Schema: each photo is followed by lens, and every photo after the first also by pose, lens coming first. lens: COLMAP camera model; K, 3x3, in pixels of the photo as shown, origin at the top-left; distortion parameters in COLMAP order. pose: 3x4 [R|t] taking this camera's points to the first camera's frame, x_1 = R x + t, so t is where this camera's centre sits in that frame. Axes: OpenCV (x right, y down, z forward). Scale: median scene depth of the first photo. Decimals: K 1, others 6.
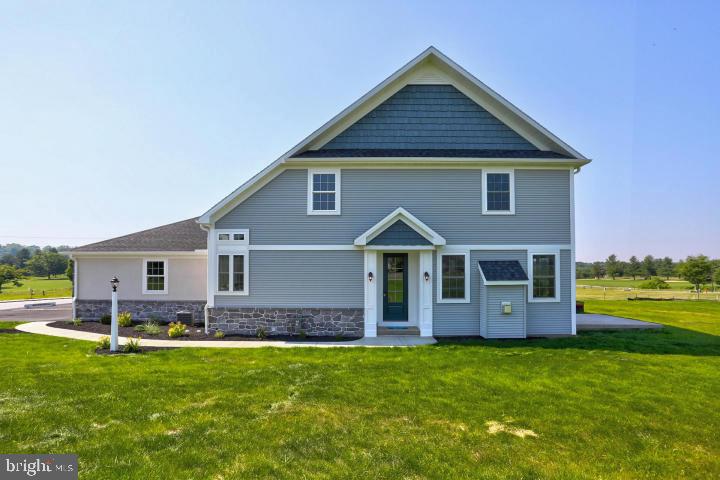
lens RADIAL K [[376.6, 0, 361.2], [0, 376.6, 260.9], [0, 0, 1]] dist [-0.051586, 0.001213]
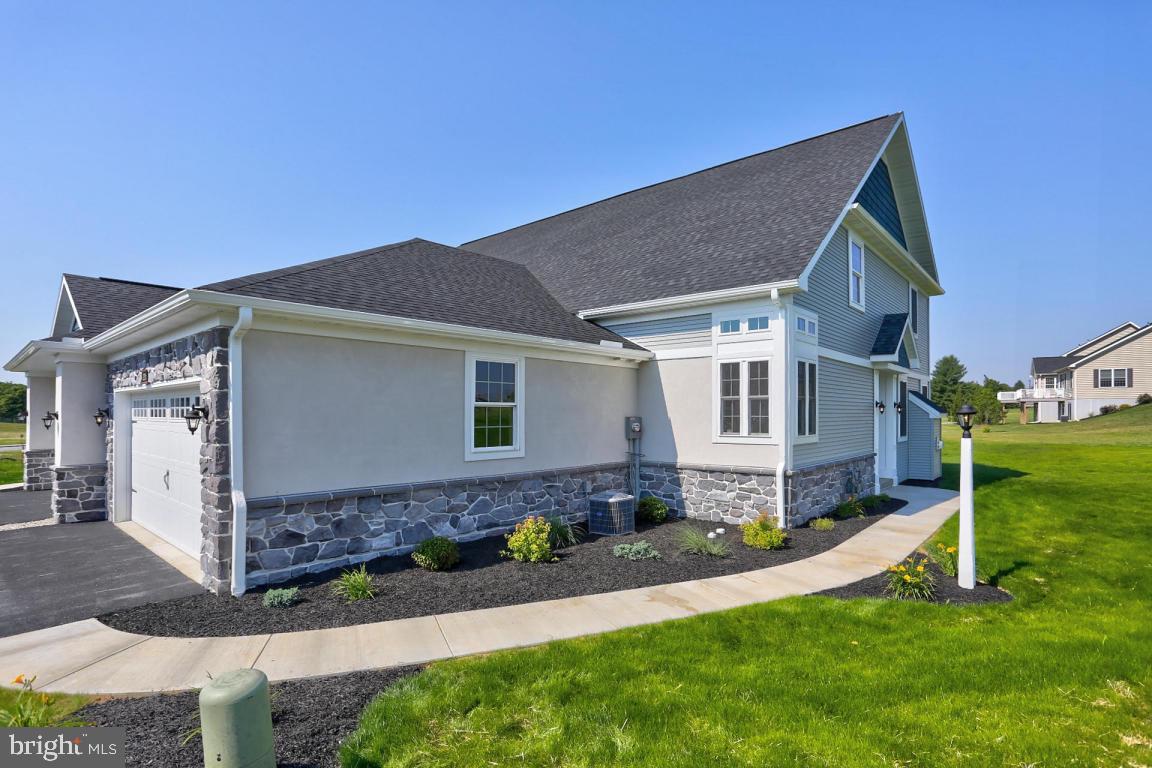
lens RADIAL K [[564.6, 0, 581.8], [0, 564.6, 389.6], [0, 0, 1]] dist [-0.074738, 0.032569]
pose [[0.659189, 0.033702, 0.751222, -1.101351], [-0.024289, 0.999428, -0.023523, 0.045916], [-0.751585, -0.002741, 0.659631, 0.734374]]
